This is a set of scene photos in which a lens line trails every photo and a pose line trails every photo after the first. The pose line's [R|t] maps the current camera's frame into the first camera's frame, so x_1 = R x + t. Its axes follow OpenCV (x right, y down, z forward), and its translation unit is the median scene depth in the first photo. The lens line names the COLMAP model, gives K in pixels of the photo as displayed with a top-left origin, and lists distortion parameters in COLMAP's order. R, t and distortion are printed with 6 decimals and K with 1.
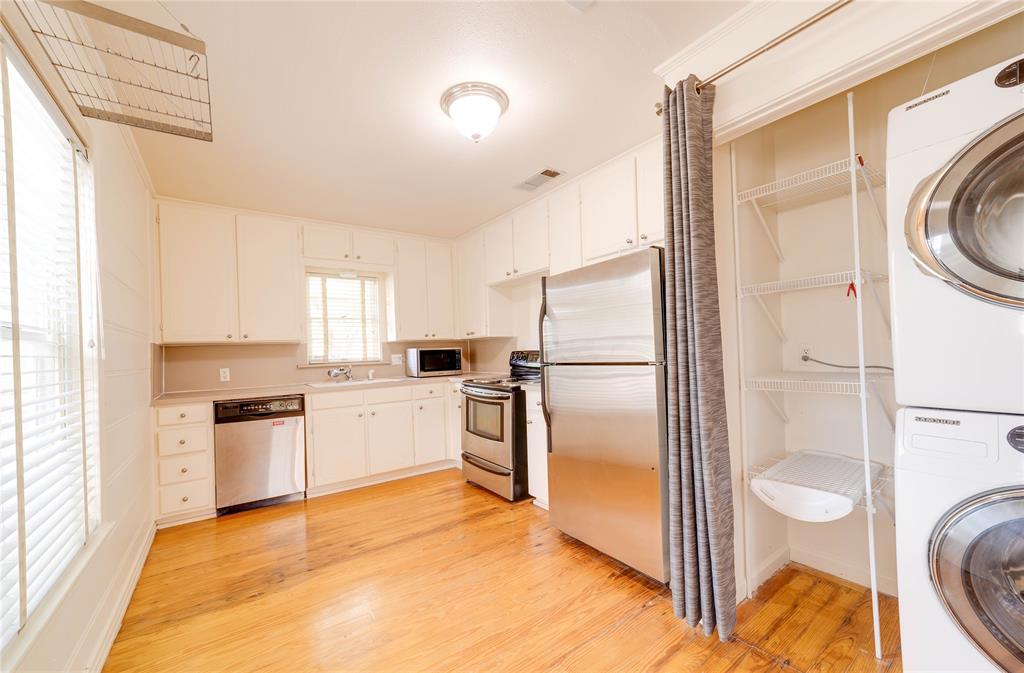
lens RADIAL K [[401.8, 0, 506.7], [0, 401.8, 340.7], [0, 0, 1]] dist [-0.015375, 0.009216]
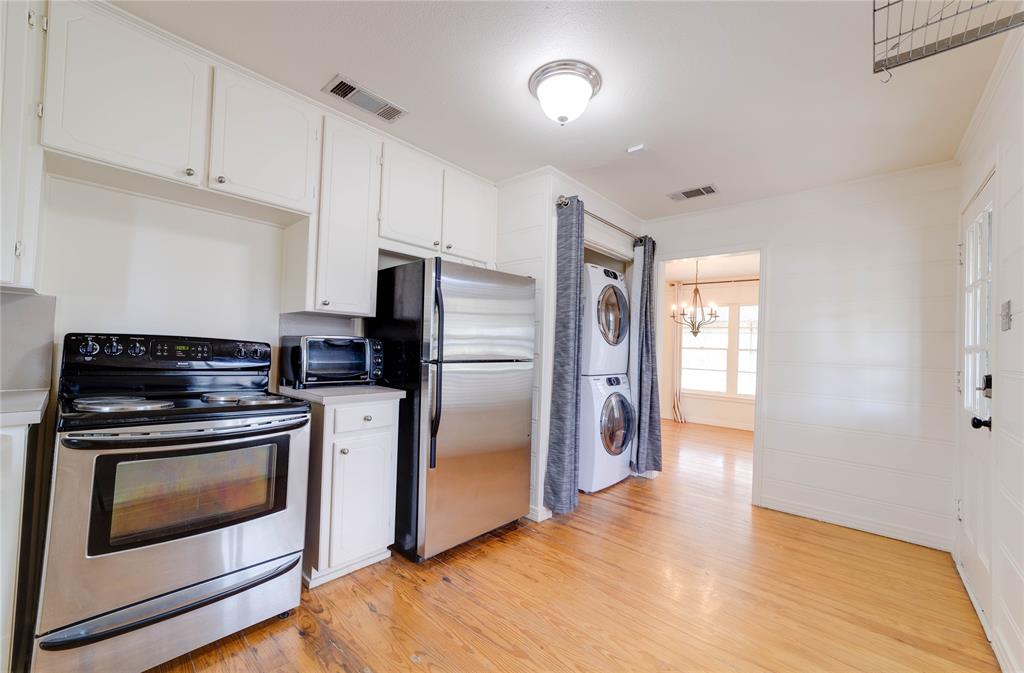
lens RADIAL K [[401.8, 0, 506.7], [0, 401.8, 340.7], [0, 0, 1]] dist [-0.015375, 0.009216]
pose [[-0.208372, 0.042560, 0.977123, -0.599949], [-0.051469, 0.997191, -0.054410, 0.041722], [-0.976695, -0.061630, -0.205596, 0.832028]]
